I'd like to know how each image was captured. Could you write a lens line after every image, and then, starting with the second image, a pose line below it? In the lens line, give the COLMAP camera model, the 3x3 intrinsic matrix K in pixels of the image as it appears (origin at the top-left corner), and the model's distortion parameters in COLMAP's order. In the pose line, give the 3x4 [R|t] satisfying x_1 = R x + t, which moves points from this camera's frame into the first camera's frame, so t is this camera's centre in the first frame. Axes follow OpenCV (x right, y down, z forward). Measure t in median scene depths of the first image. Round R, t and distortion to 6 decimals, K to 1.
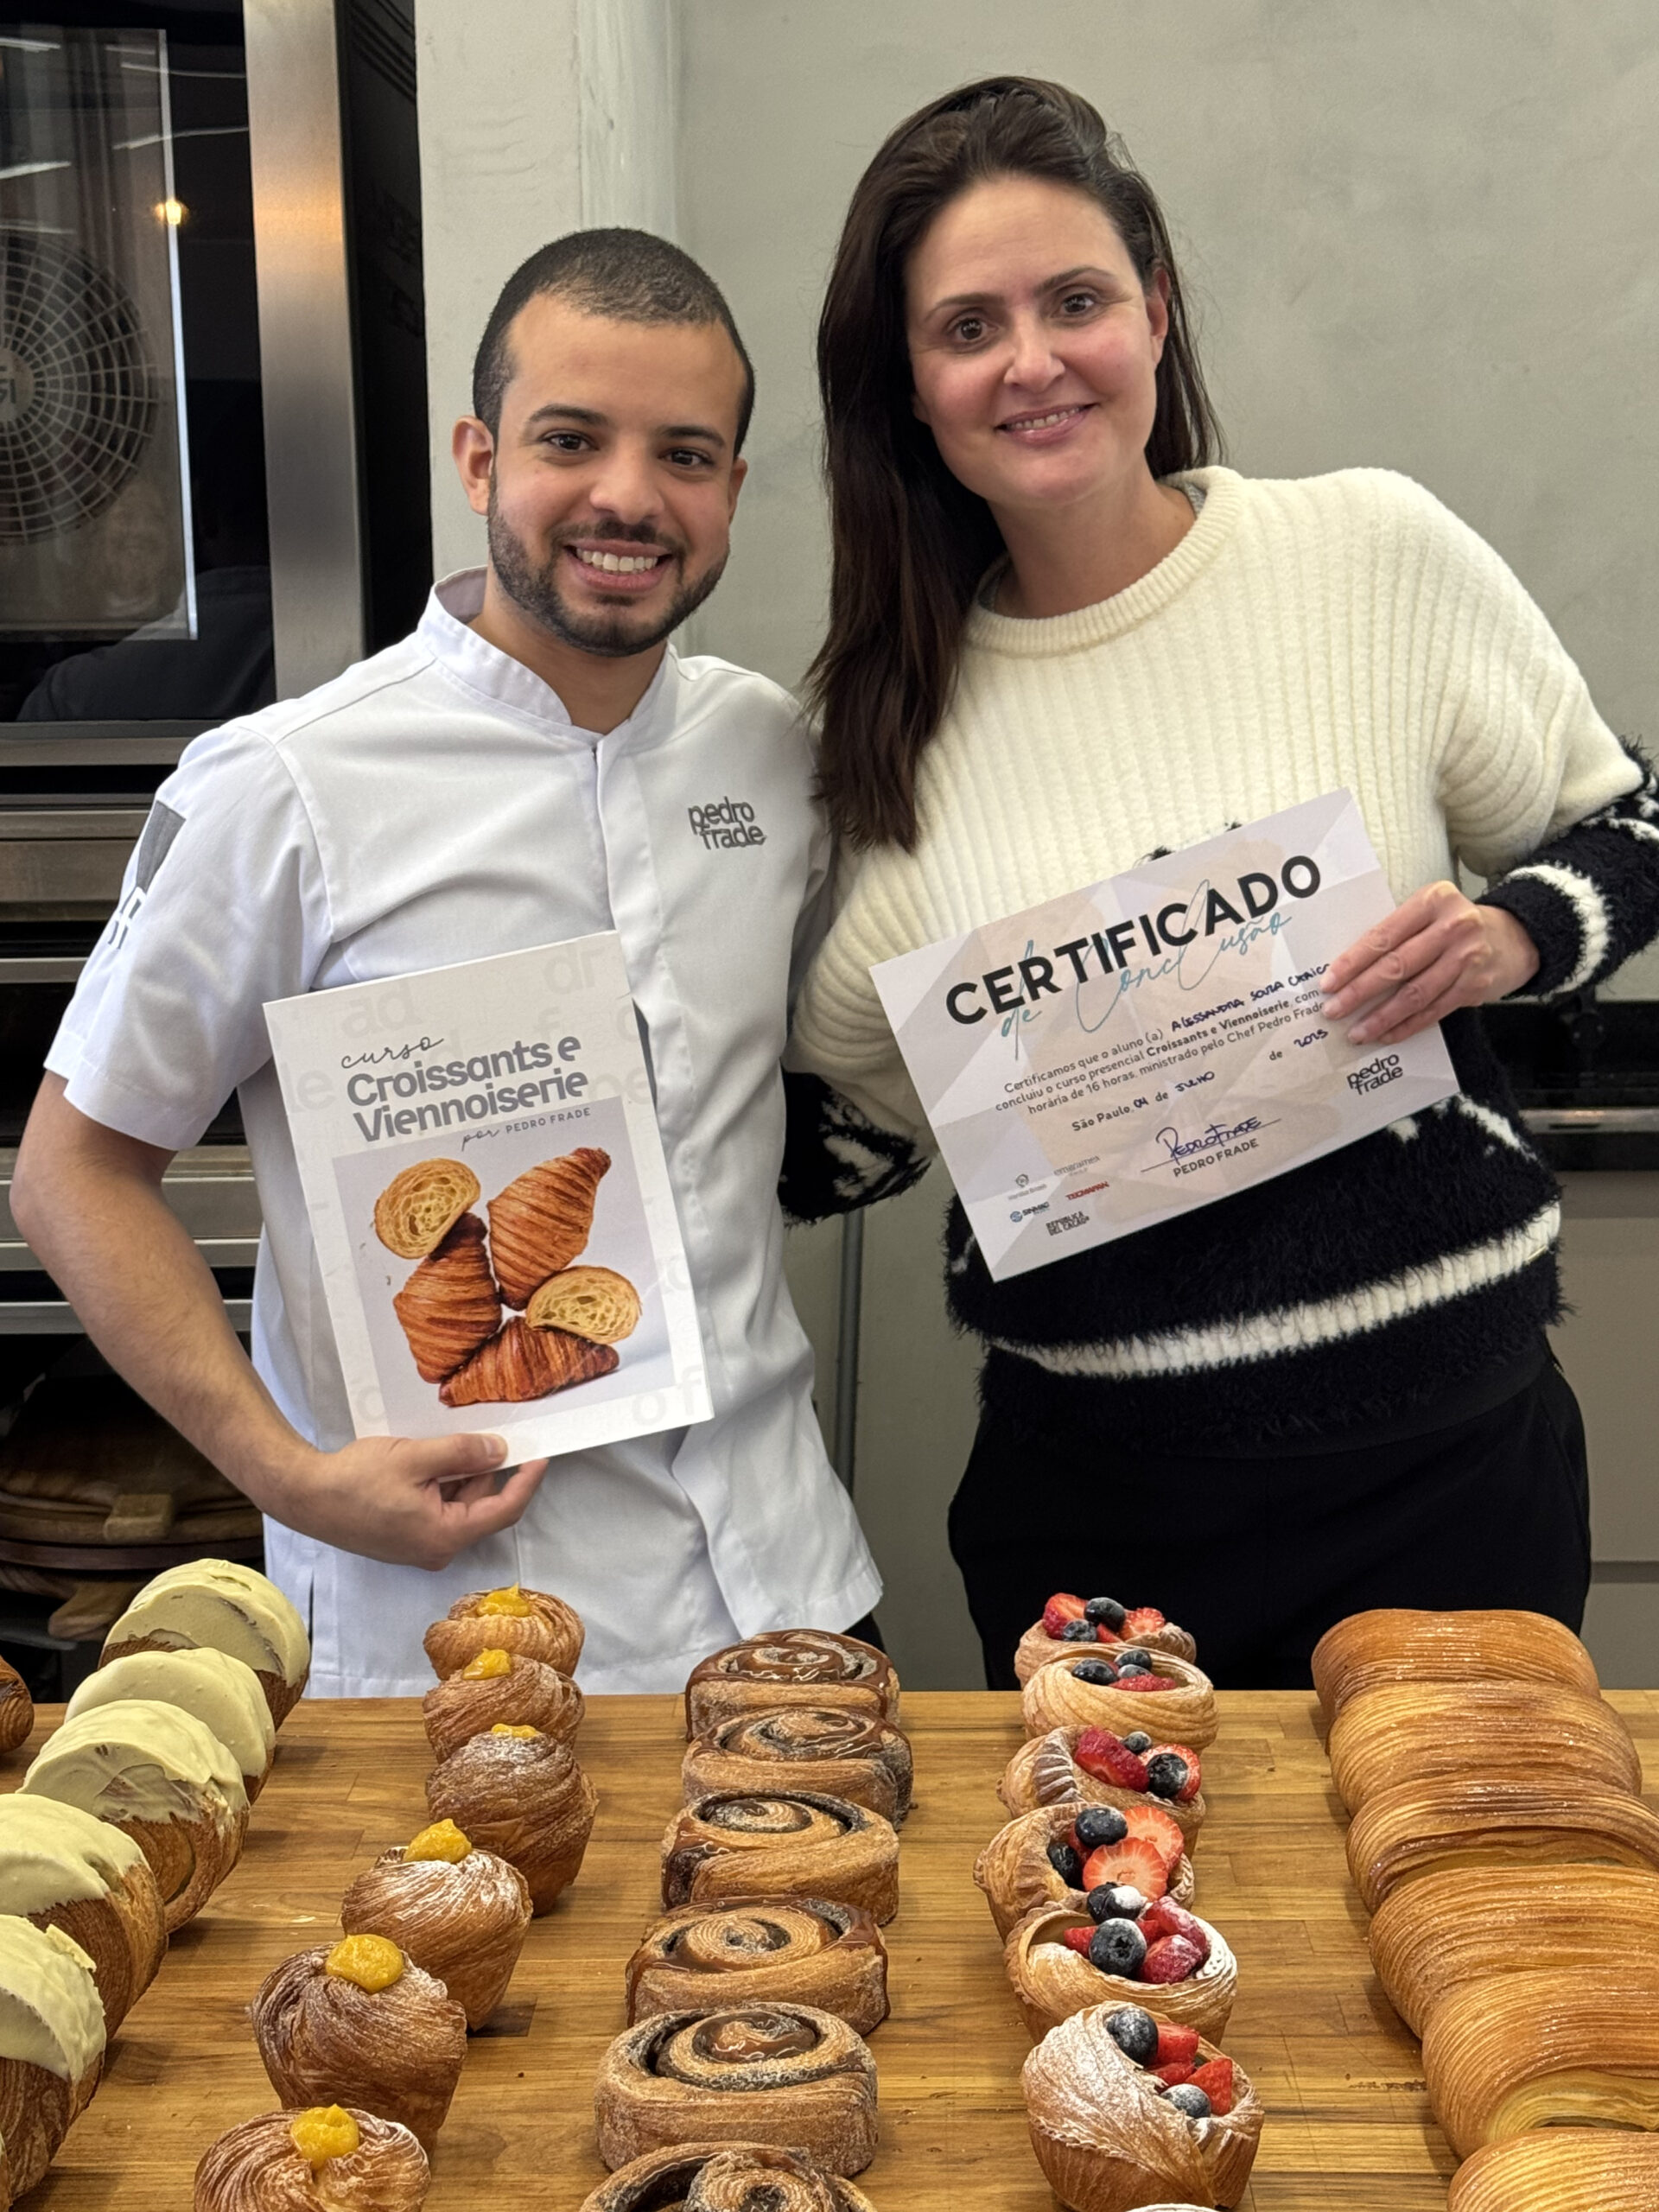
lens RADIAL K [[3746.5, 0, 842.9], [0, 3746.5, 1120.1], [0, 0, 1]] dist [0.114964, 0.000000]
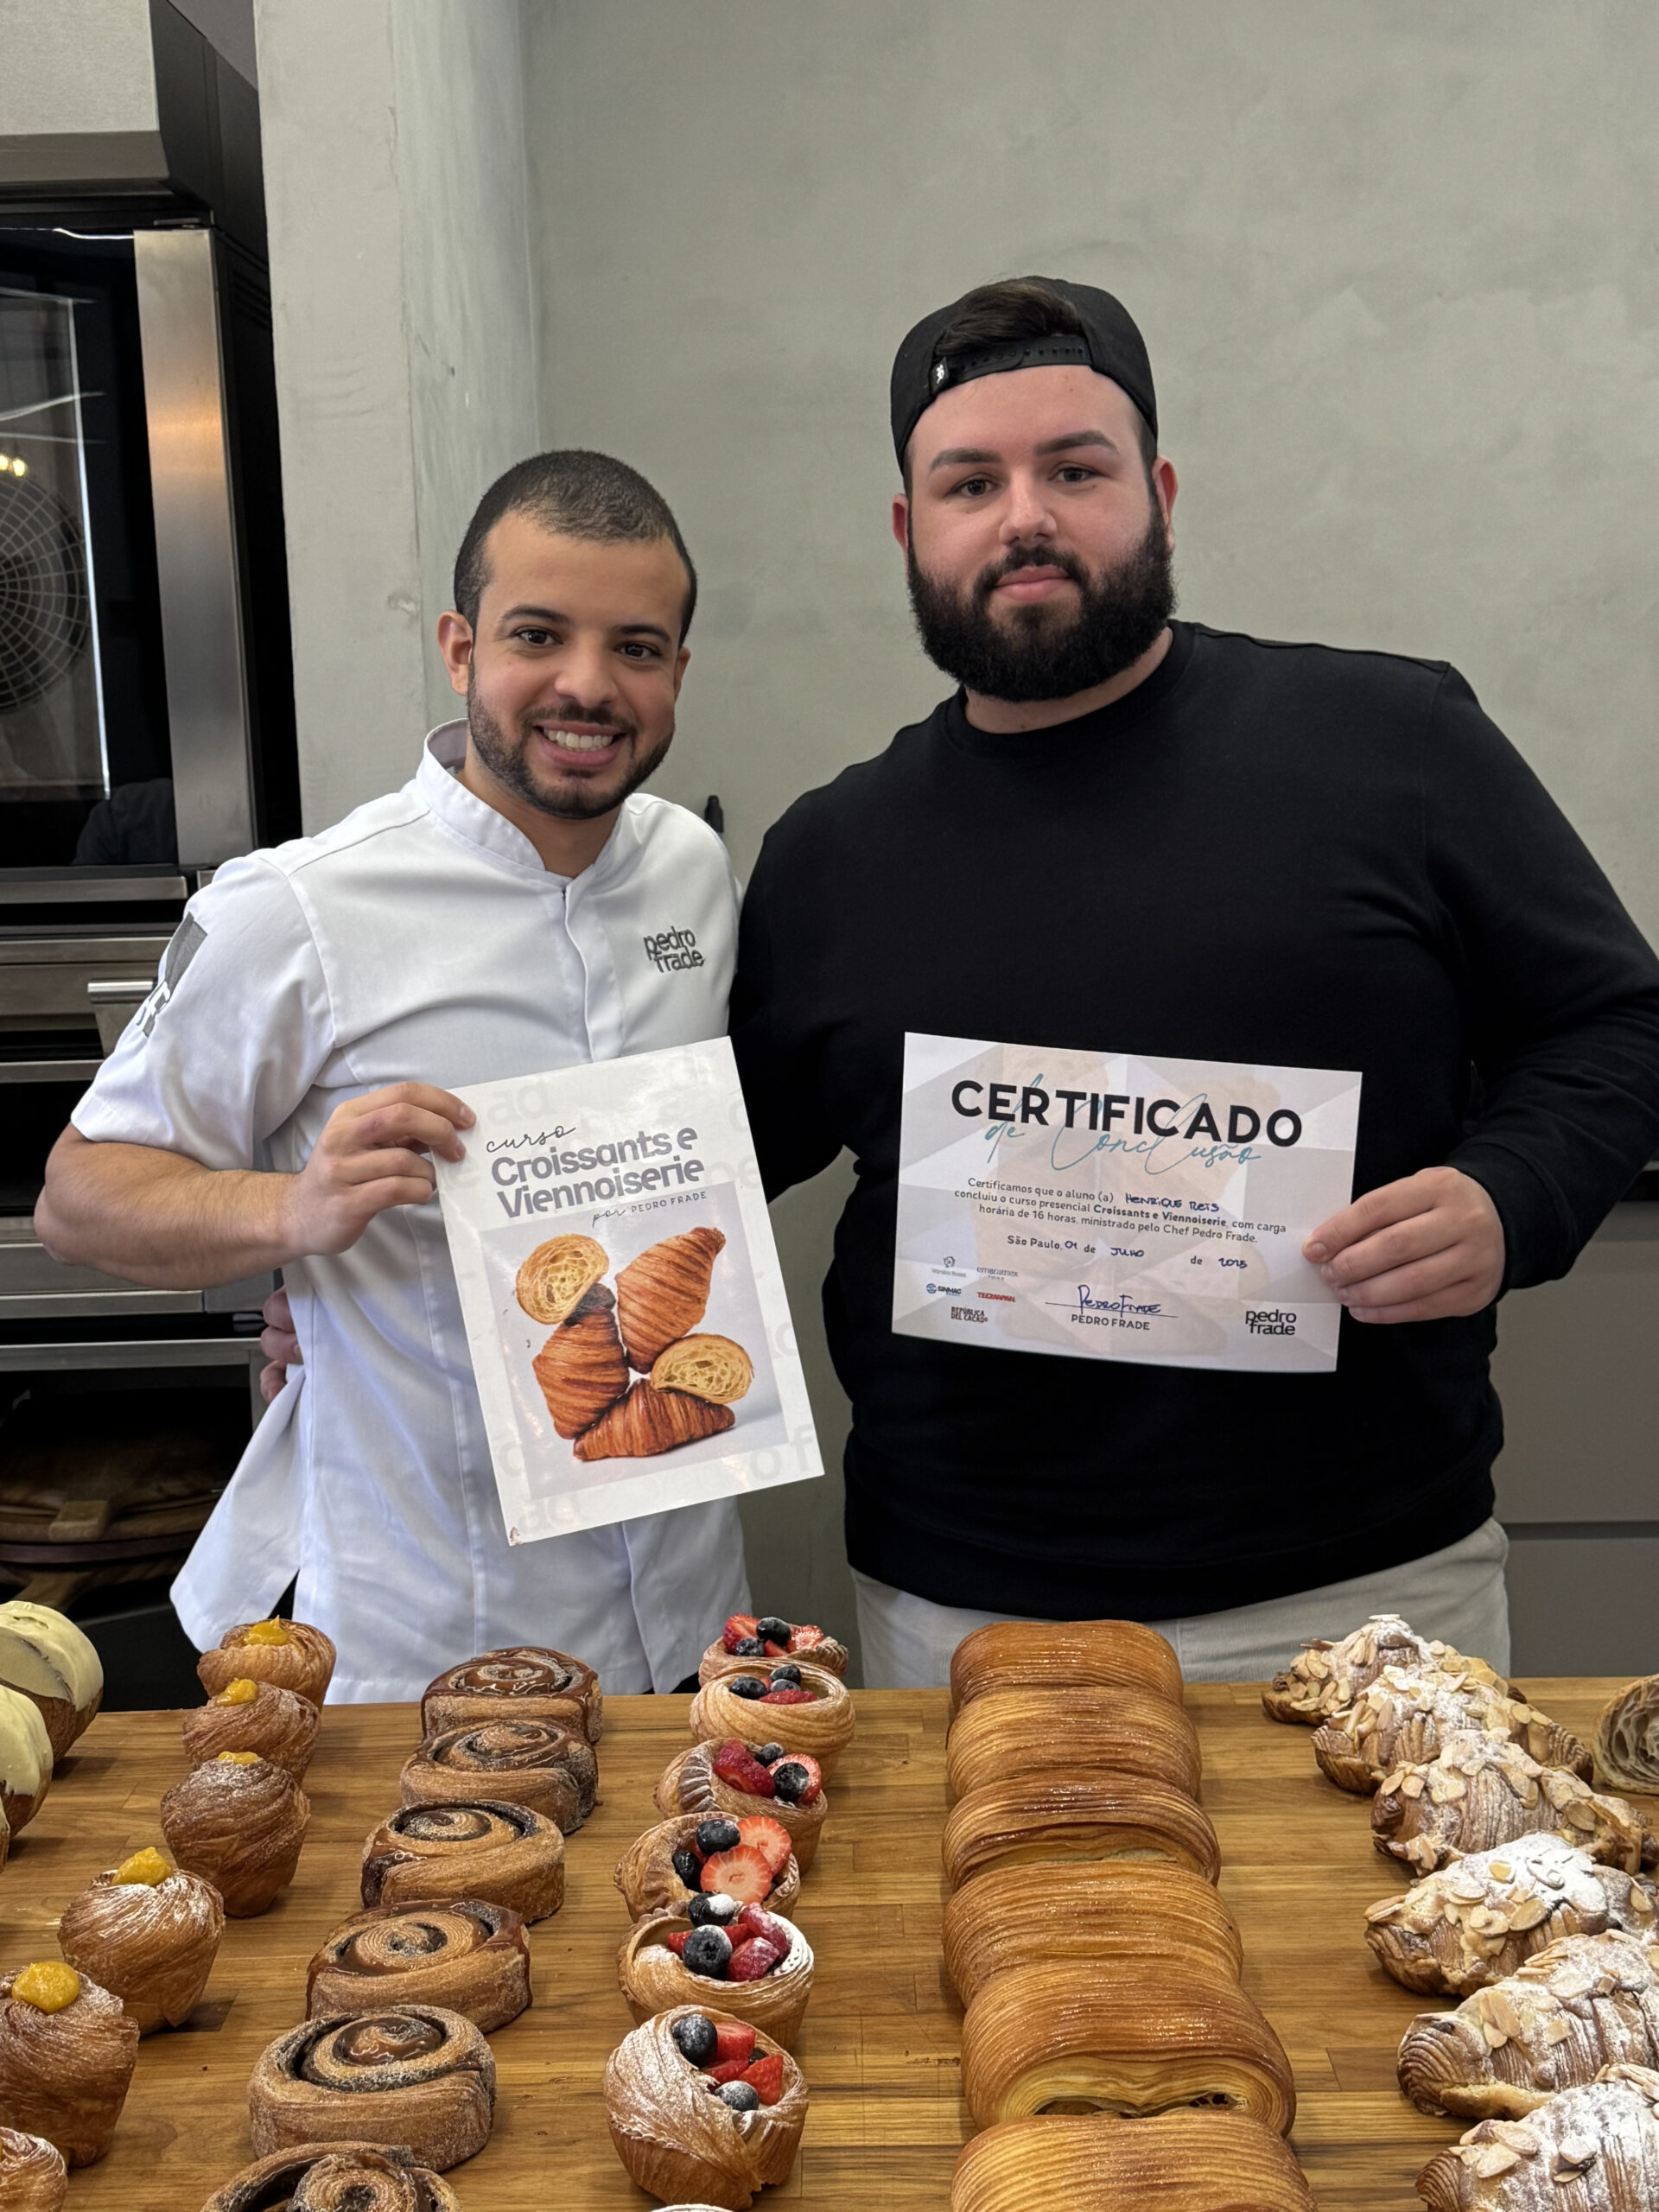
lens RADIAL K [[2995.7, 0, 842.6], [0, 2995.7, 1120.4], [0, 0, 1]] dist [0.098600, 0.000000]
pose [[0.999787, -0.014878, 0.014298, 0.092615], [0.014940, 0.999879, -0.004262, -0.030881], [-0.014232, 0.004474, 0.999889, 0.048125]]
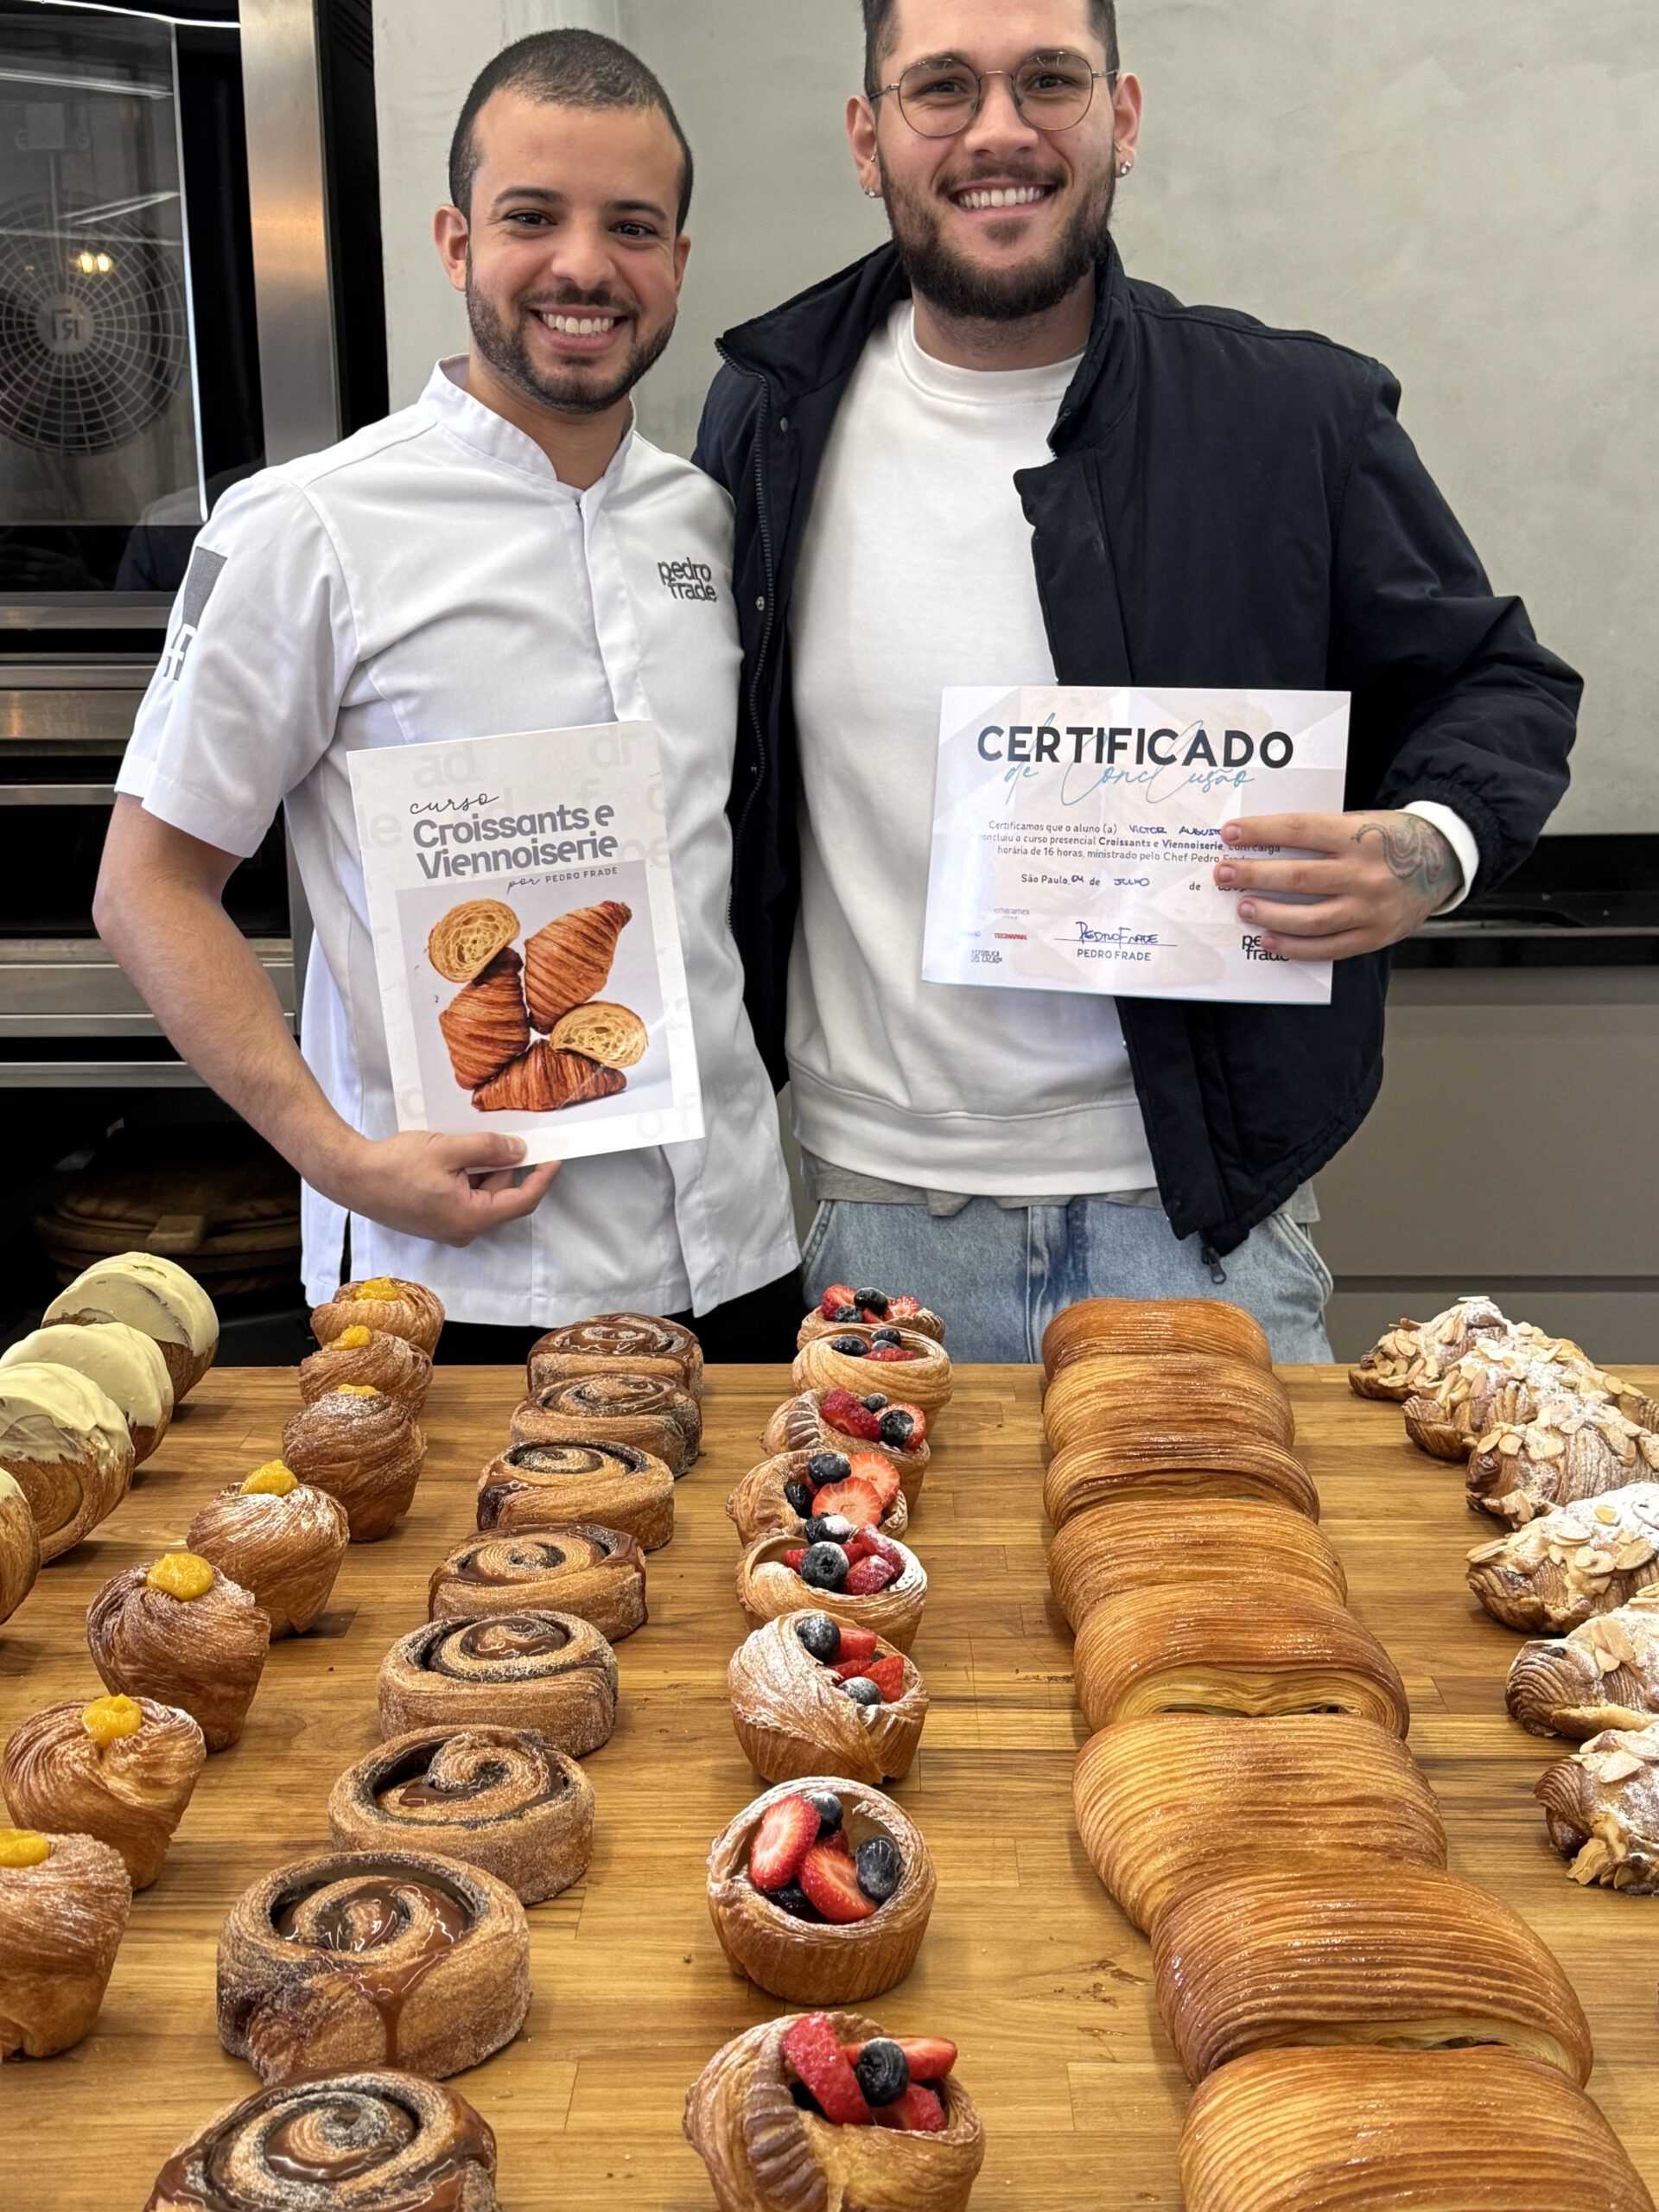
lens RADIAL K [[2852.8, 0, 835.4], [0, 2852.8, 1104.2], [0, 0, 1]] dist [0.110756, 0.000000]
pose [[0.999989, 0.004734, 0.000469, 0.065996], [-0.004752, 0.998640, 0.051922, 0.022517], [-0.000222, -0.051923, 0.998651, 0.086652]]
